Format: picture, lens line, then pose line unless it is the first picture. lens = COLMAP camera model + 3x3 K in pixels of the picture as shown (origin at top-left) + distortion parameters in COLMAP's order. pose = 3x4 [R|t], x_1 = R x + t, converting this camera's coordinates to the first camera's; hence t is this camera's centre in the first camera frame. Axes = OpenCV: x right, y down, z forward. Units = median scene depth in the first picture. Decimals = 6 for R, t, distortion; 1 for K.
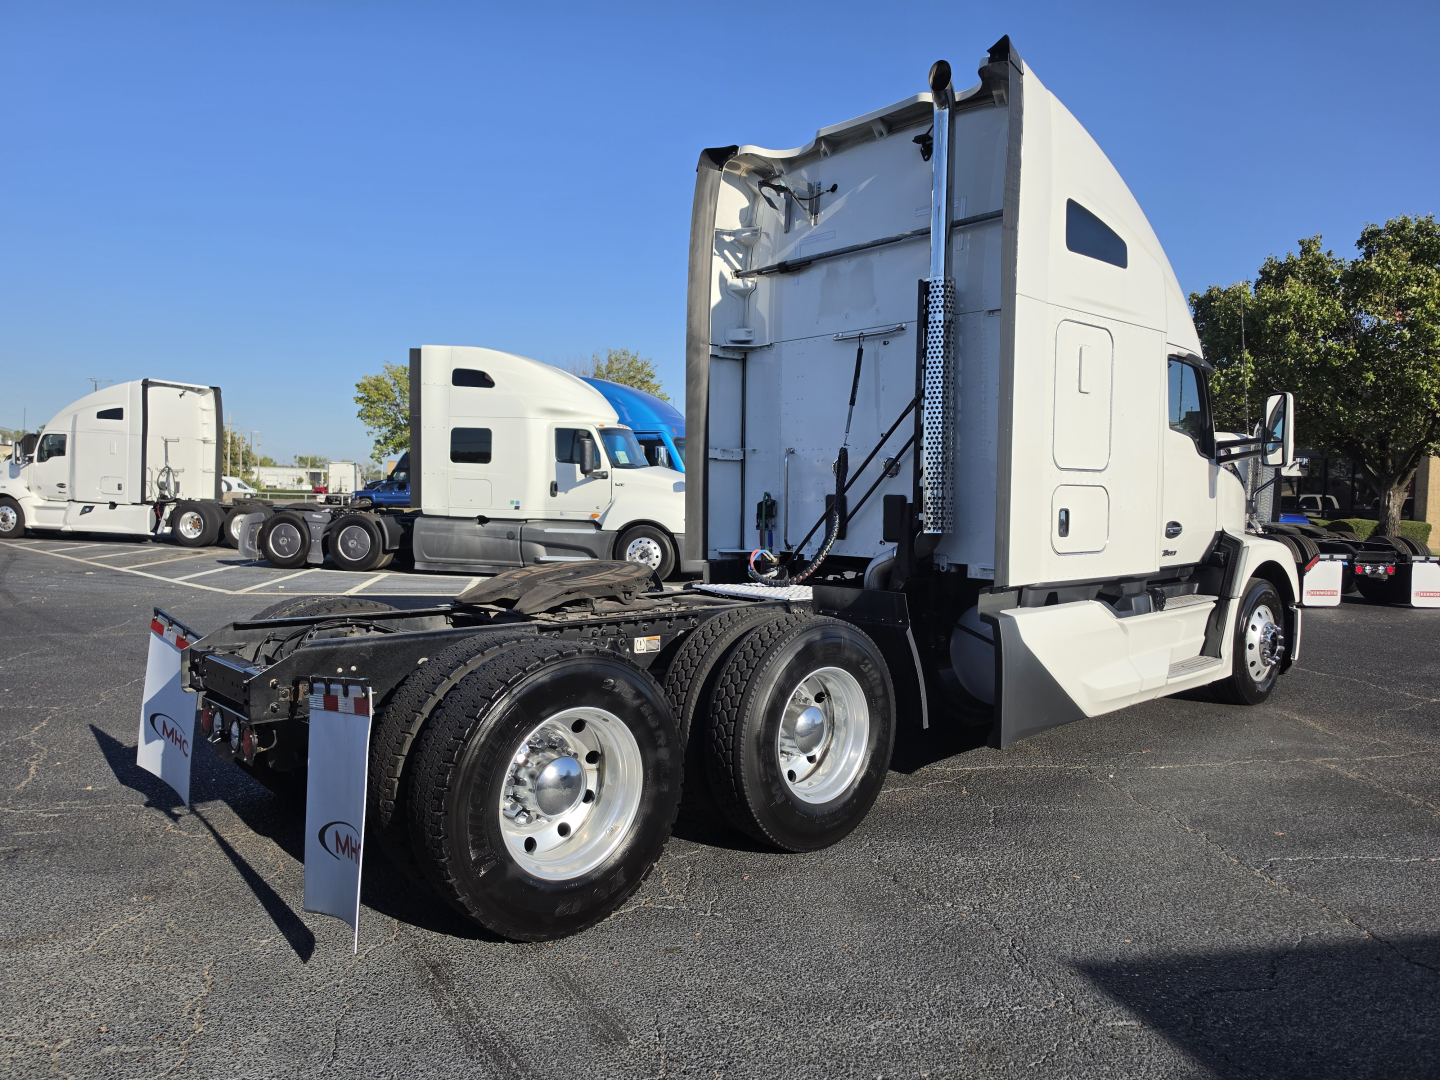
lens RADIAL K [[1007.0, 0, 721.9], [0, 1007.0, 538.5], [0, 0, 1]] dist [0.055737, -0.072339]
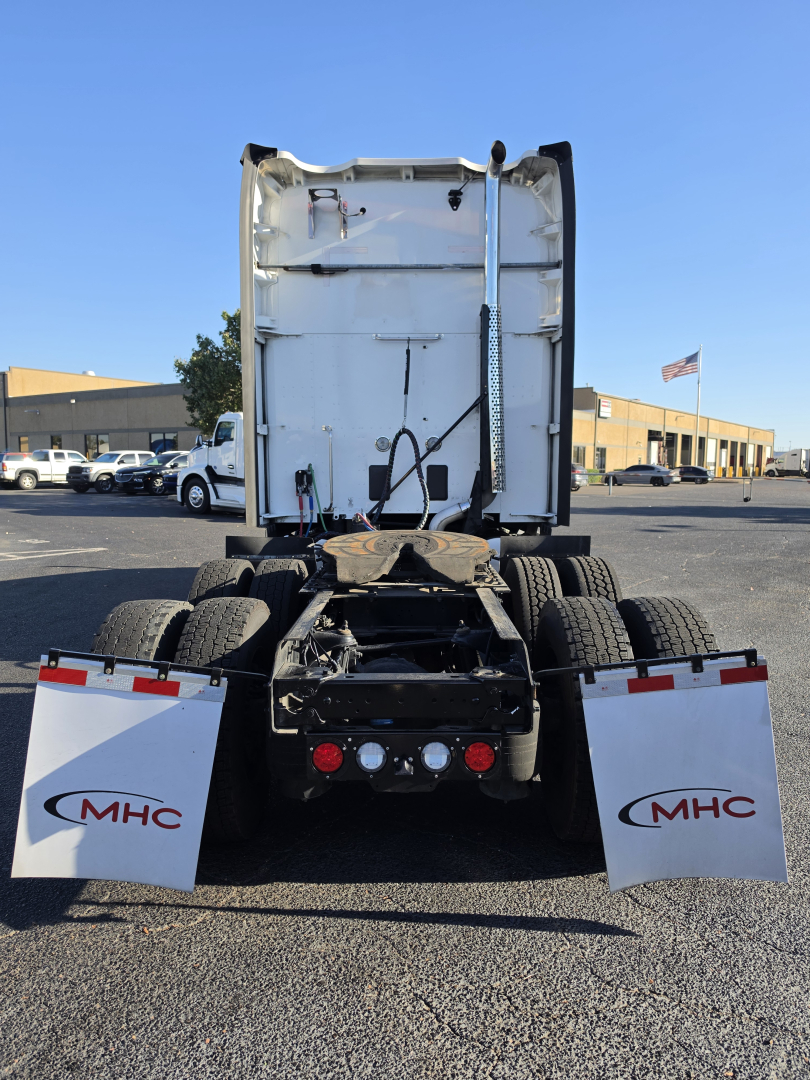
lens RADIAL K [[755.2, 0, 414.0], [0, 755.2, 533.1], [0, 0, 1]] dist [0.055737, -0.072339]
pose [[0.681999, -0.078426, 0.727136, -0.538147], [0.033972, 0.996558, 0.075621, -0.027899], [-0.730563, -0.026871, 0.682316, 0.320758]]
